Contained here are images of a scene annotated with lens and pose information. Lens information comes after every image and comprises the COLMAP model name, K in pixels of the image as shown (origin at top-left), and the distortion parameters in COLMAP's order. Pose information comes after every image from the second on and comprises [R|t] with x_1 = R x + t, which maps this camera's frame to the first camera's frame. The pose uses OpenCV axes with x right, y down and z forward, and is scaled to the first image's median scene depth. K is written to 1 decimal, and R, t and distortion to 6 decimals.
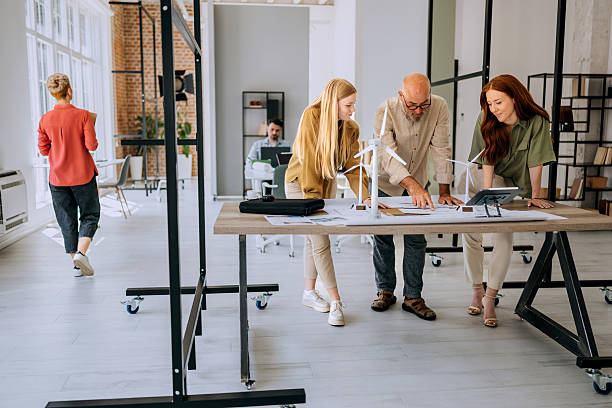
lens RADIAL K [[599.7, 0, 306.0], [0, 599.7, 204.0], [0, 0, 1]] dist [0.000667, 0.017356]
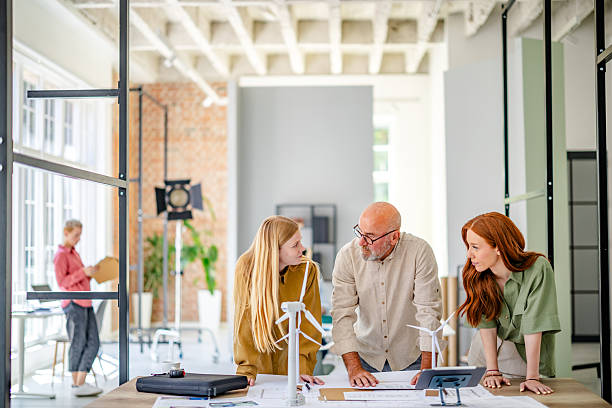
lens RADIAL K [[939.9, 0, 306.0], [0, 939.9, 204.0], [0, 0, 1]] dist [-0.029234, -0.026193]
pose [[0.987117, -0.011910, -0.159557, 0.114737], [-0.013972, 0.987000, -0.160113, -0.012926], [0.159390, 0.160280, 0.974118, -0.077340]]
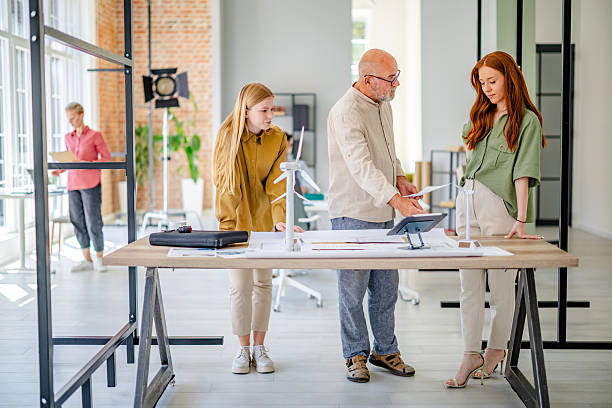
lens RADIAL K [[933.8, 0, 315.9], [0, 933.8, 204.2], [0, 0, 1]] dist [-0.048836, 0.061145]
pose [[0.992729, 0.003027, -0.120331, 0.111057], [-0.009604, 0.998488, -0.054120, 0.009716], [0.119985, 0.054883, 0.991258, -0.127846]]
